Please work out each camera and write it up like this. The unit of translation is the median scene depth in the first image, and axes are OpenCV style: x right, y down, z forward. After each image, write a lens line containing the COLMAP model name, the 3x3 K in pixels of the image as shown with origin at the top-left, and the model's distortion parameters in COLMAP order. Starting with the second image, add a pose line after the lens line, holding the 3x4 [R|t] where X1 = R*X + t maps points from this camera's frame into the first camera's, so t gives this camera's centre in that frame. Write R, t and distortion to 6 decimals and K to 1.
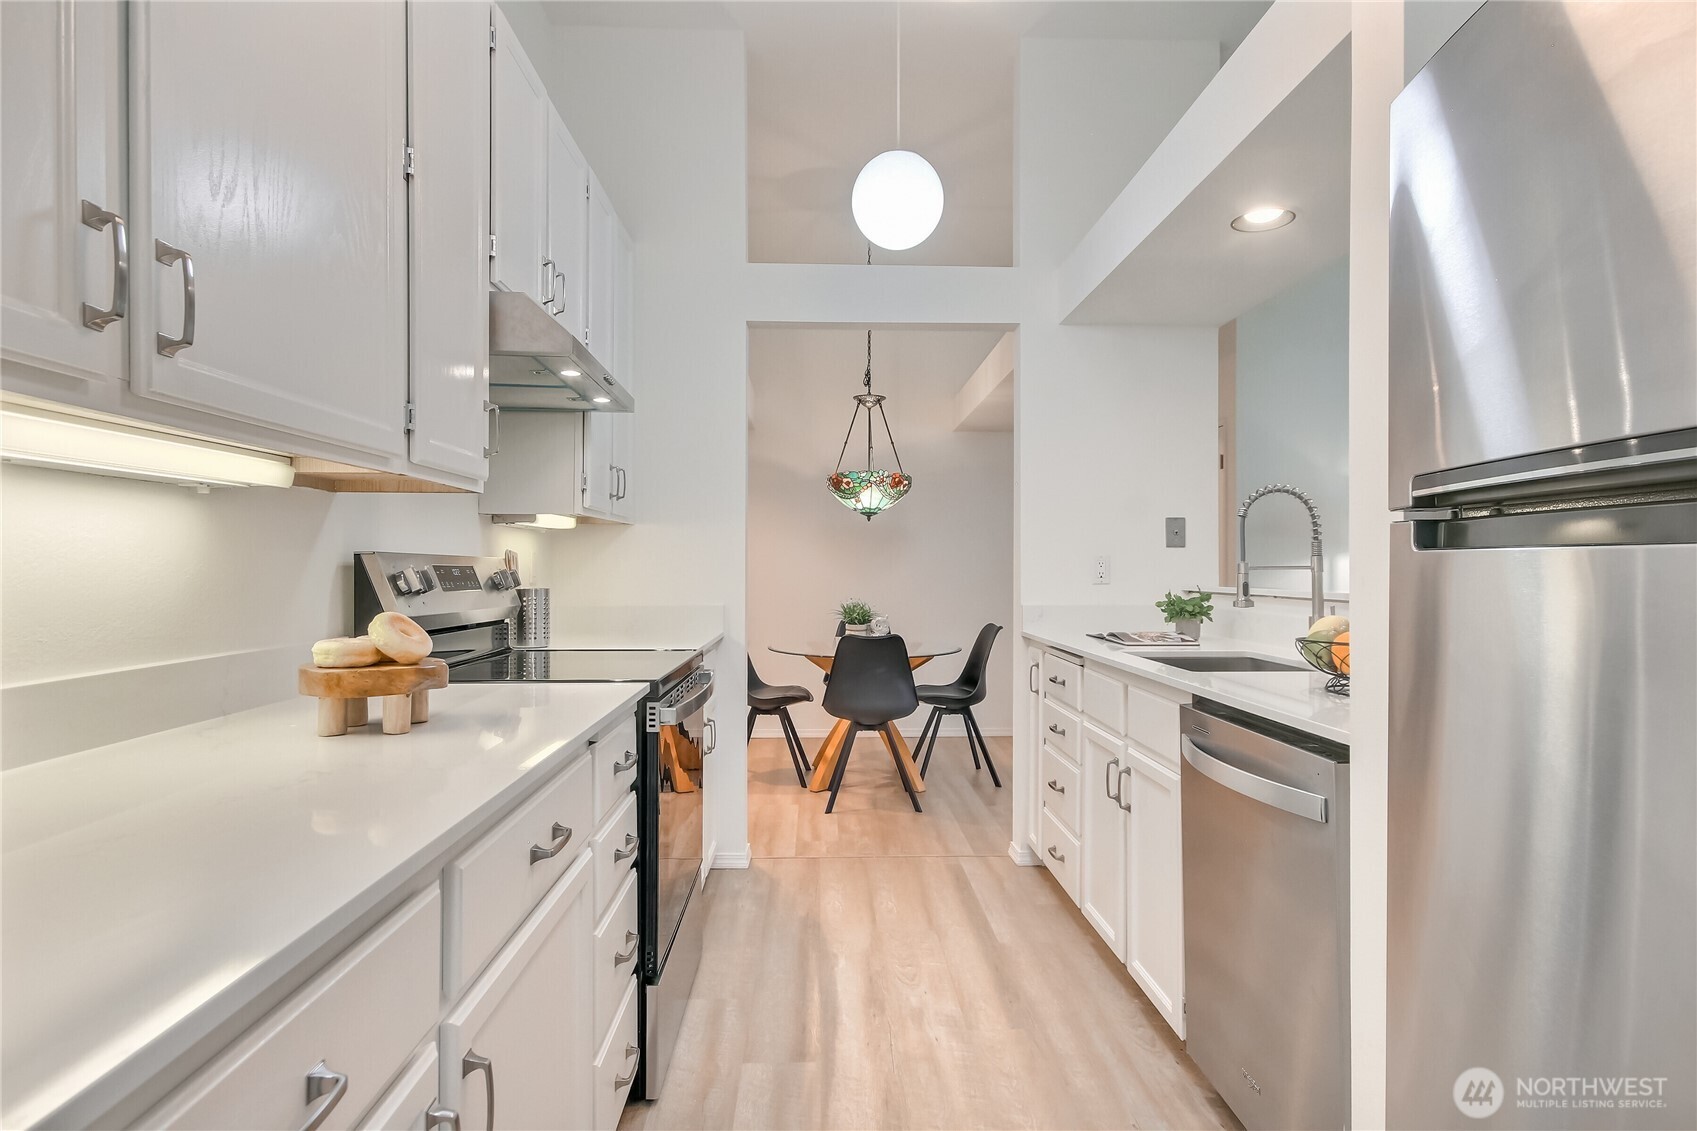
lens RADIAL K [[884.4, 0, 848.5], [0, 884.4, 565.5], [0, 0, 1]] dist [0.002049, 0.000248]
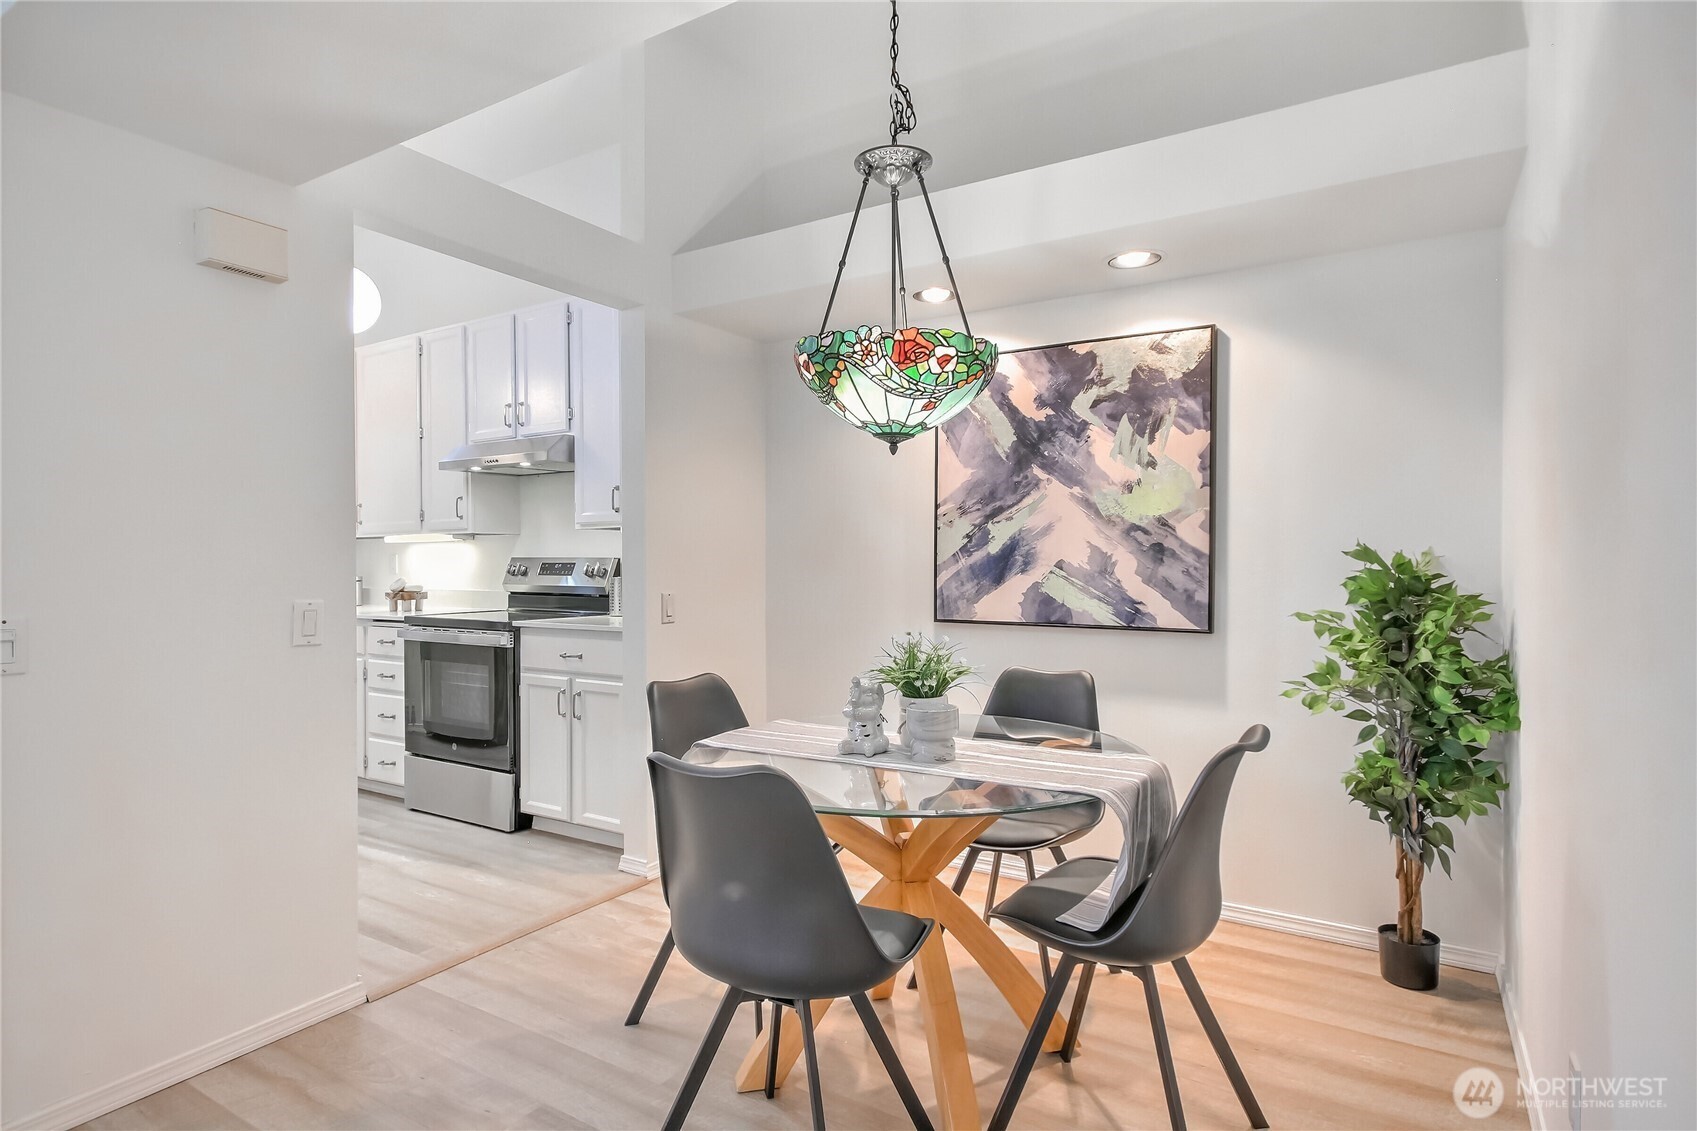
lens RADIAL K [[884.4, 0, 848.5], [0, 884.4, 565.5], [0, 0, 1]] dist [0.002049, 0.000248]
pose [[-0.553483, 0.006017, -0.832839, 0.792347], [0.003474, 0.999982, 0.004916, 0.001099], [0.832853, -0.000172, -0.553494, 2.484174]]
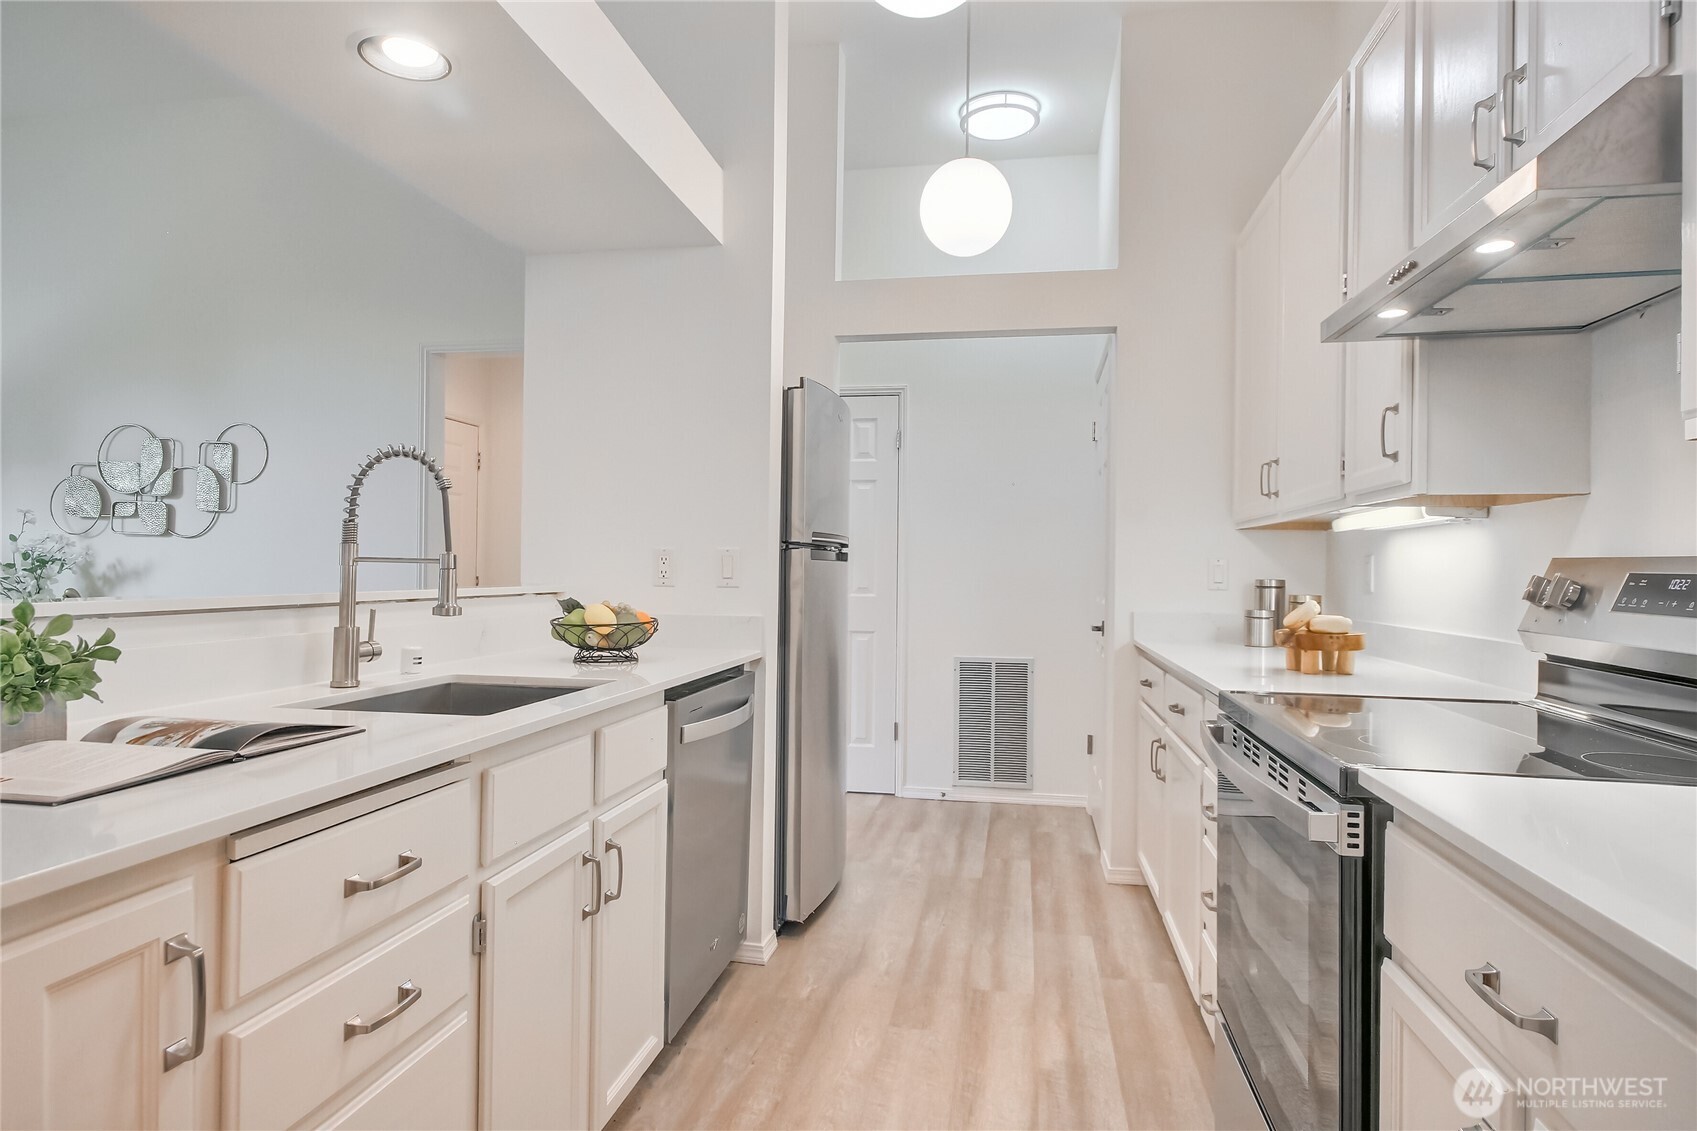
lens RADIAL K [[933.2, 0, 848.5], [0, 933.2, 565.5], [0, 0, 1]] dist [0.001155, 0.000184]
pose [[-0.975678, -0.008373, 0.219048, -0.037309], [-0.010193, 0.999922, -0.007177, 0.008281], [-0.218971, -0.009235, -0.975688, 1.636396]]
